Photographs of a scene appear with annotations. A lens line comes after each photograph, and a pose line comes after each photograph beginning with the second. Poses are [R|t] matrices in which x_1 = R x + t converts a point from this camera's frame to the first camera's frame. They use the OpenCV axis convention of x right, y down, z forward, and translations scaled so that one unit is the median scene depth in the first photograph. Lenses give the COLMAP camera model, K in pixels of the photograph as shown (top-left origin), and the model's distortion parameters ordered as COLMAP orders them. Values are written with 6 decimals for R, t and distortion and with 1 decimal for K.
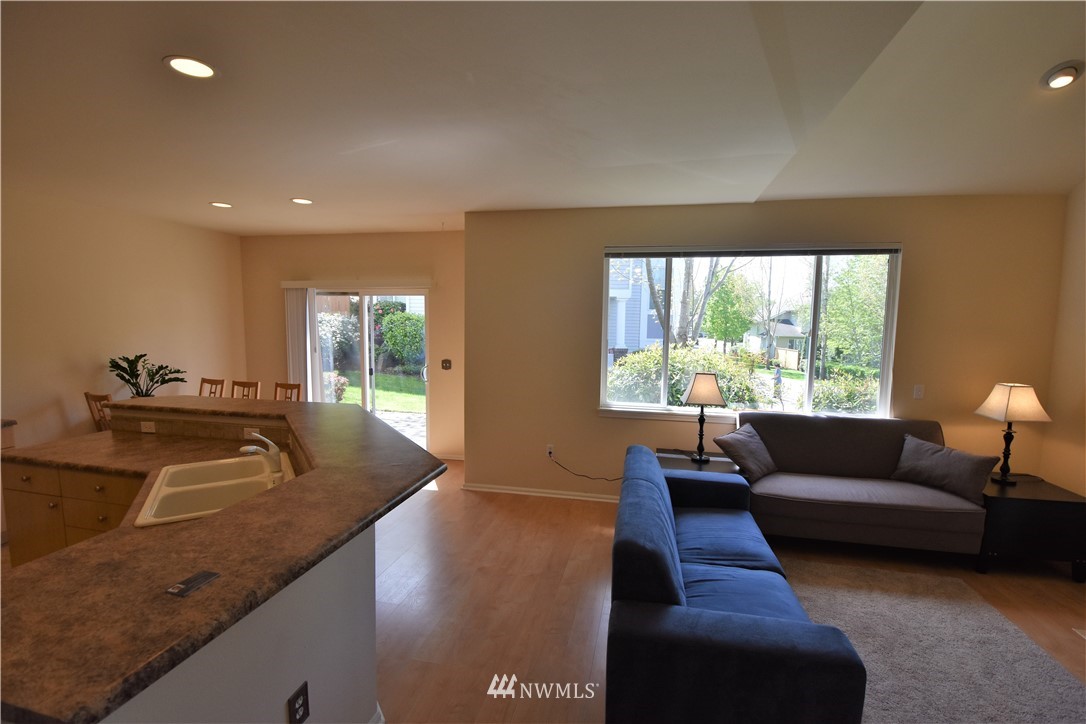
lens RADIAL K [[474.6, 0, 554.8], [0, 474.6, 362.1], [0, 0, 1]] dist [-0.001245, -0.007482]
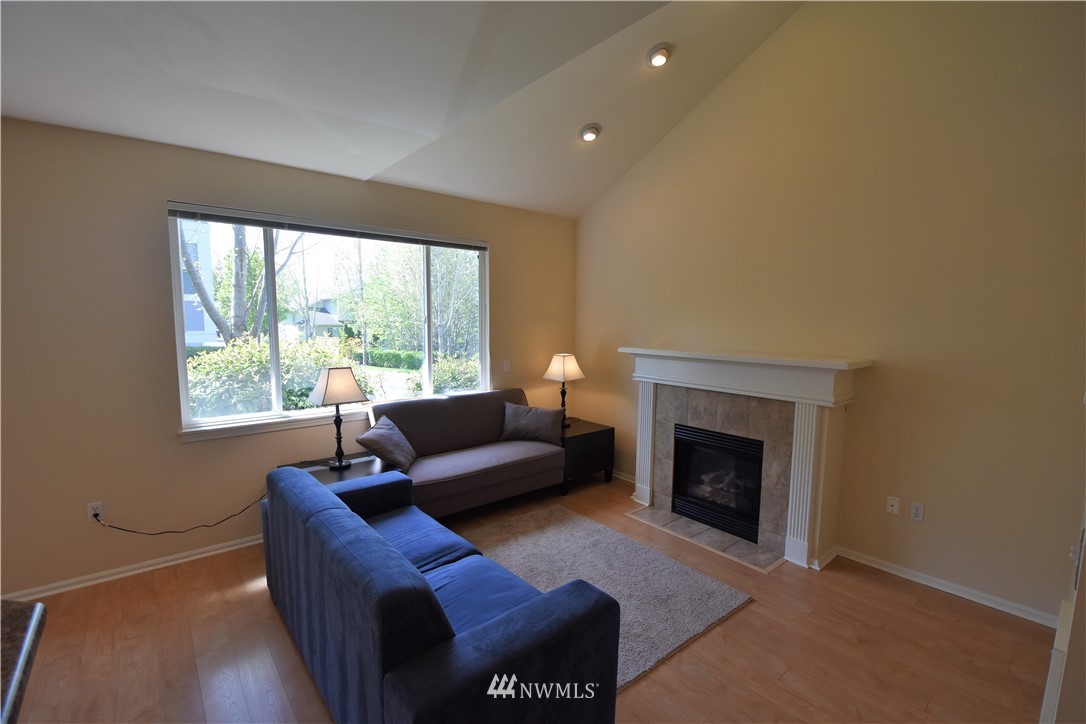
lens RADIAL K [[474.6, 0, 544.4], [0, 474.6, 366.7], [0, 0, 1]] dist [-0.001245, -0.007482]
pose [[0.622003, -0.092832, 0.777492, -0.125848], [0.066652, 0.995620, 0.065555, -0.010245], [-0.780173, 0.011046, 0.625466, 0.153517]]
